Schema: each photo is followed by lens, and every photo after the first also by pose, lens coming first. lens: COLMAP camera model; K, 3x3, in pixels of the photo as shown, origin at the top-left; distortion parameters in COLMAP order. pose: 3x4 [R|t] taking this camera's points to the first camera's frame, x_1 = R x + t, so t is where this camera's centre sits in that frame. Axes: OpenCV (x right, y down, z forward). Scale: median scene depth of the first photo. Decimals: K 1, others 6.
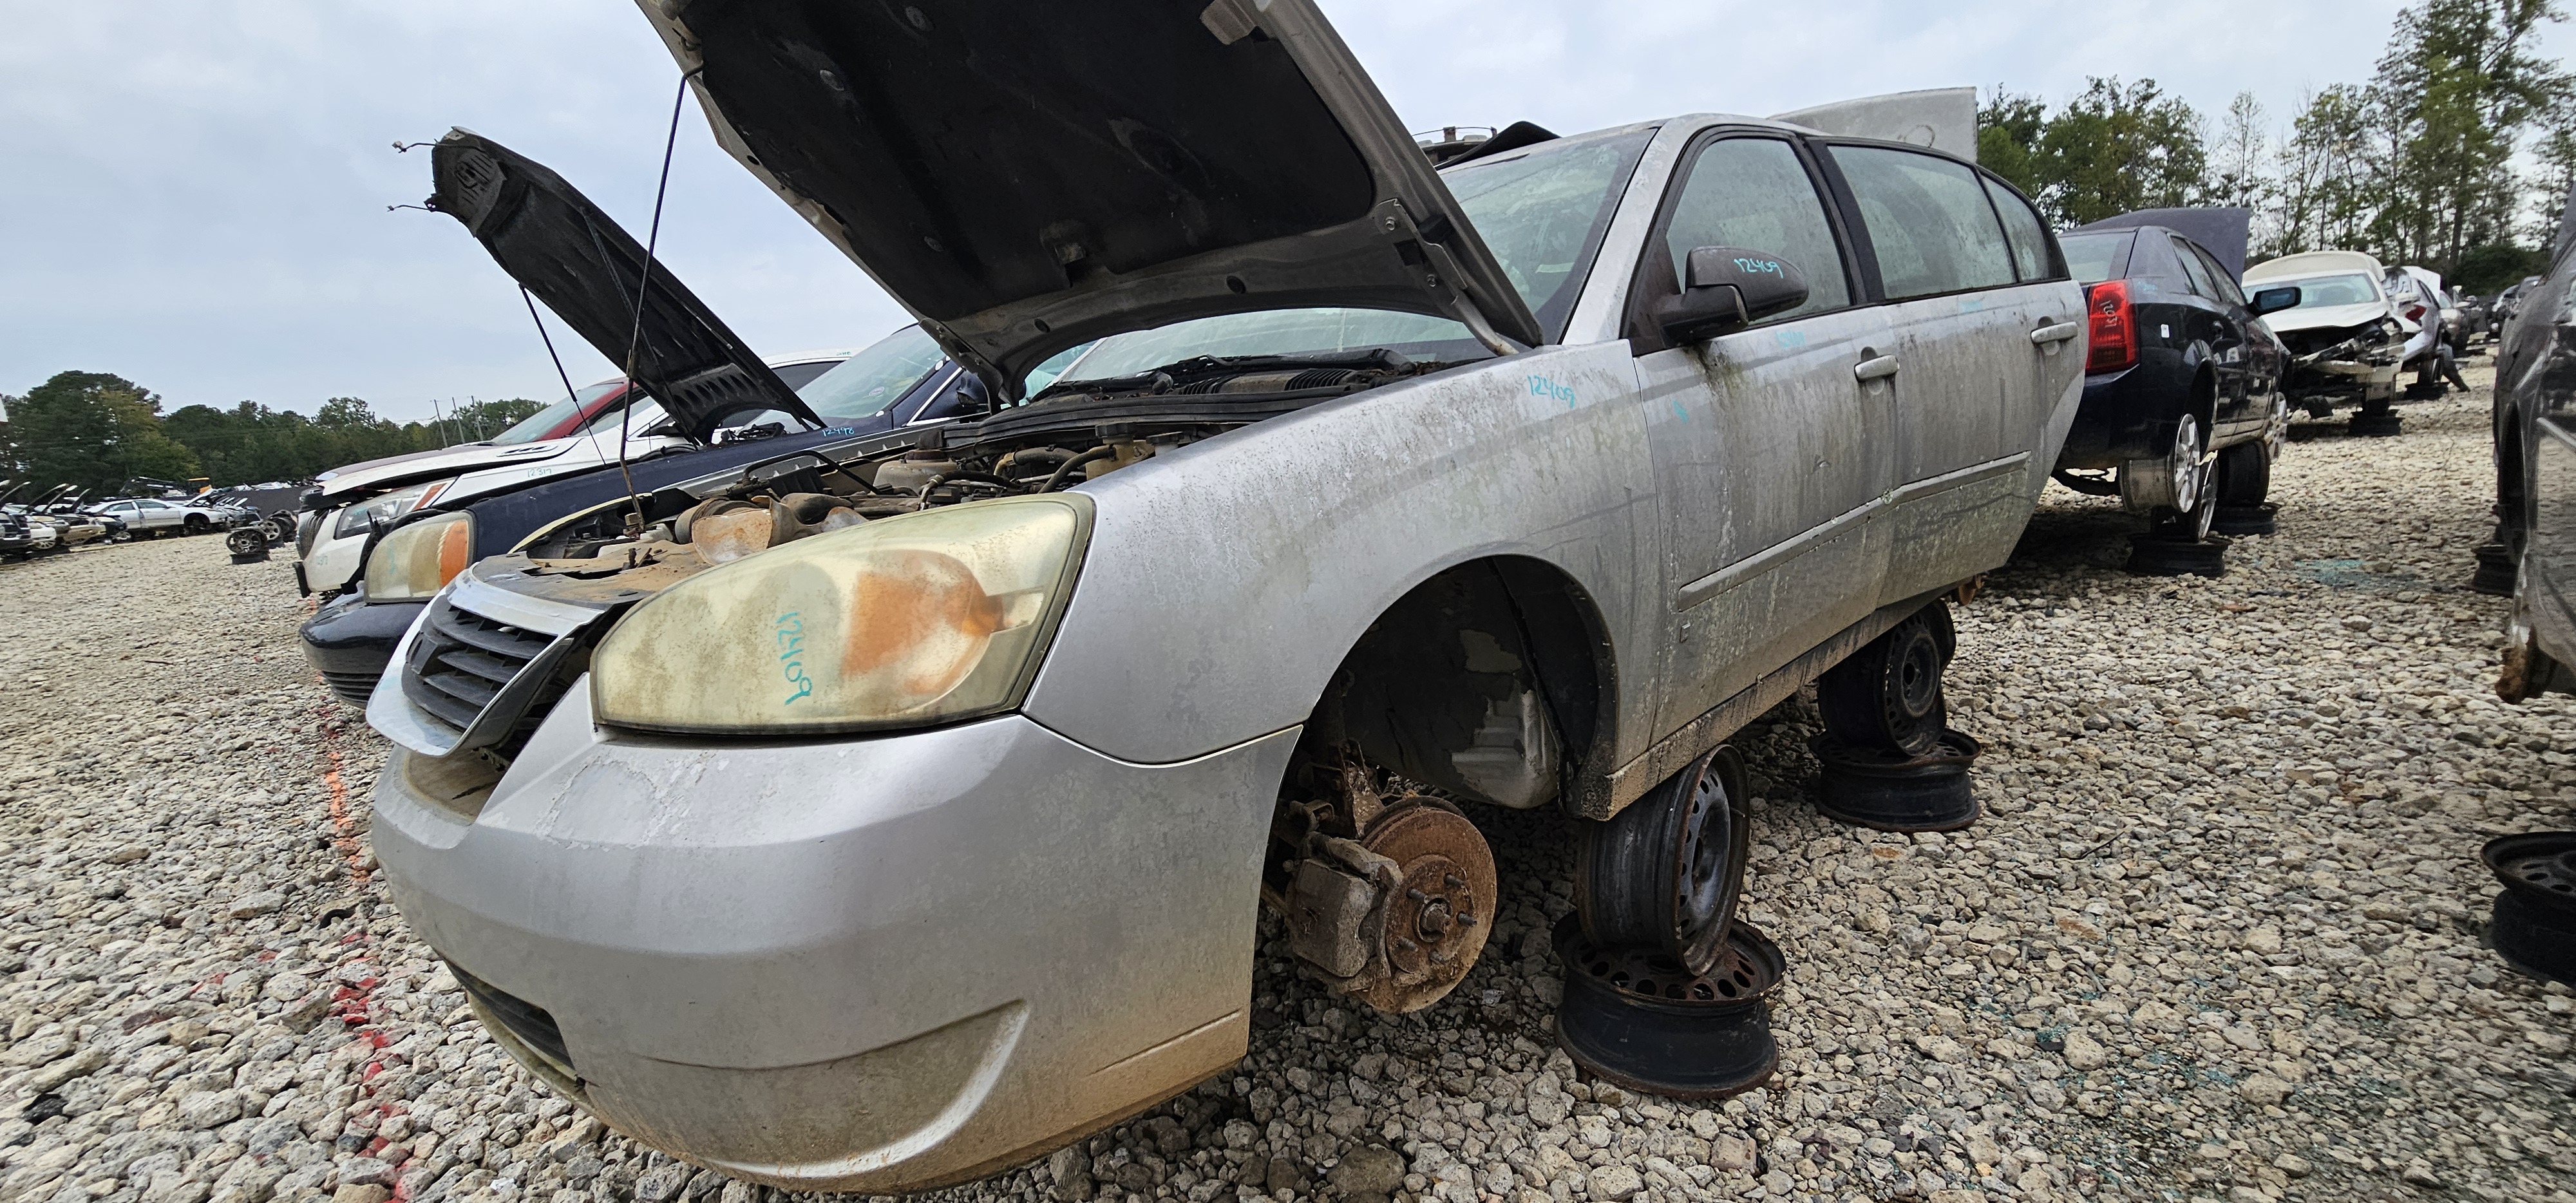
lens RADIAL K [[1068.1, 0, 1293.4], [0, 1068.1, 594.7], [0, 0, 1]] dist [0.000009, -0.000929]
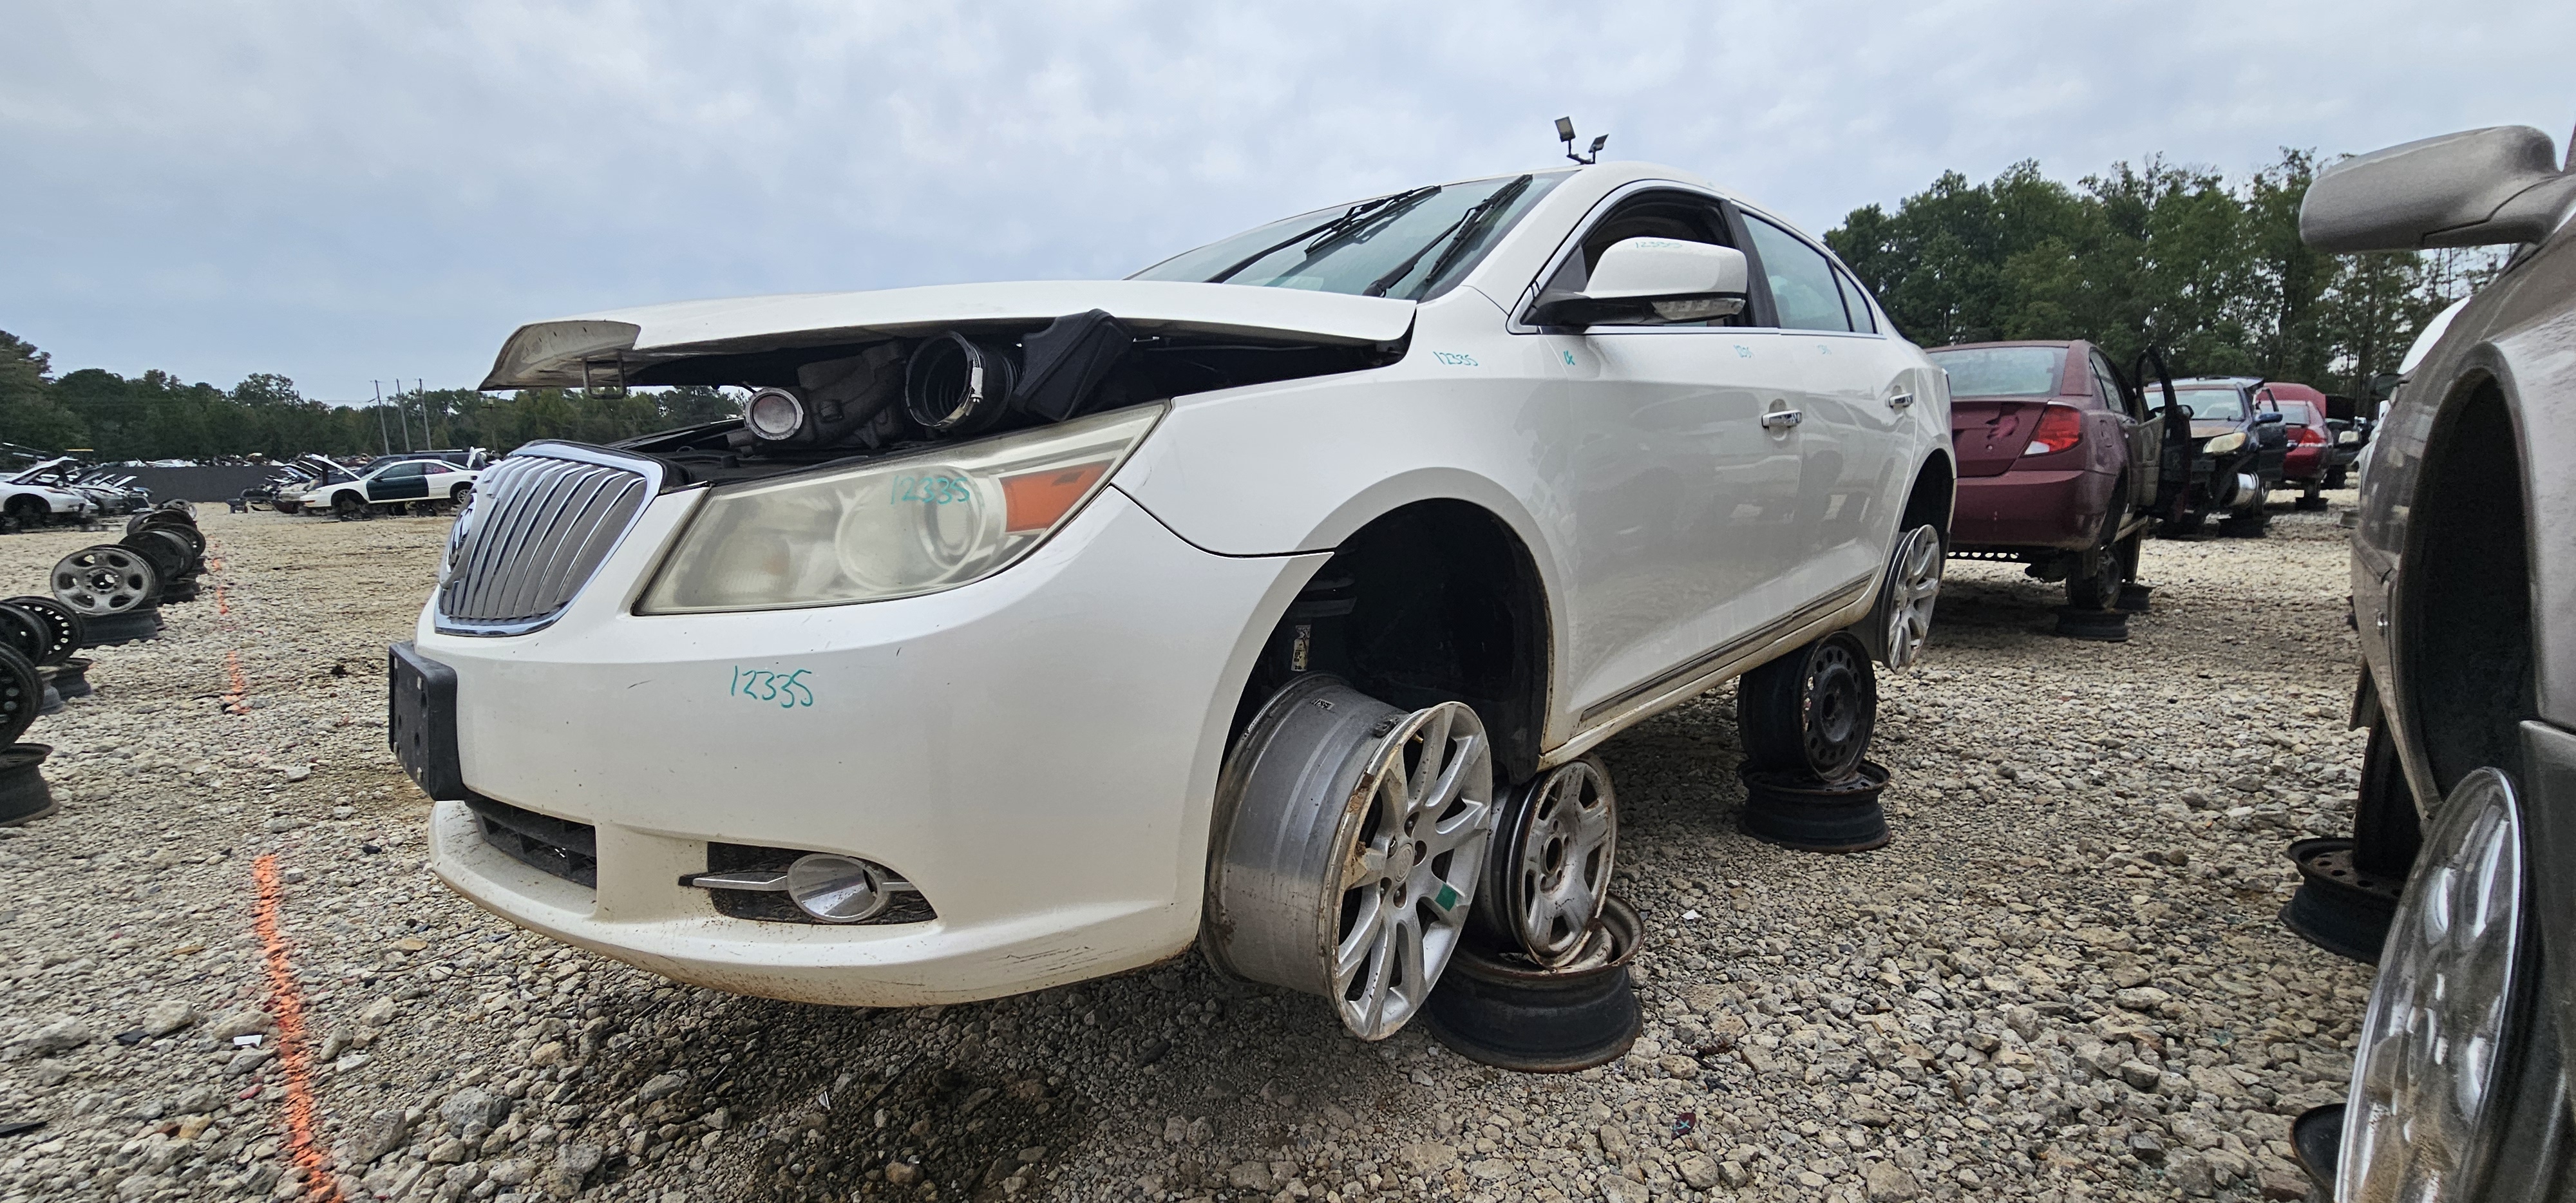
lens RADIAL K [[1069.4, 0, 1294.4], [0, 1069.4, 593.3], [0, 0, 1]] dist [0.000074, -0.000769]
pose [[0.997175, 0.056639, 0.049327, -0.175795], [-0.054424, 0.997497, -0.045148, -0.016709], [-0.051760, 0.042336, 0.997762, 0.186801]]
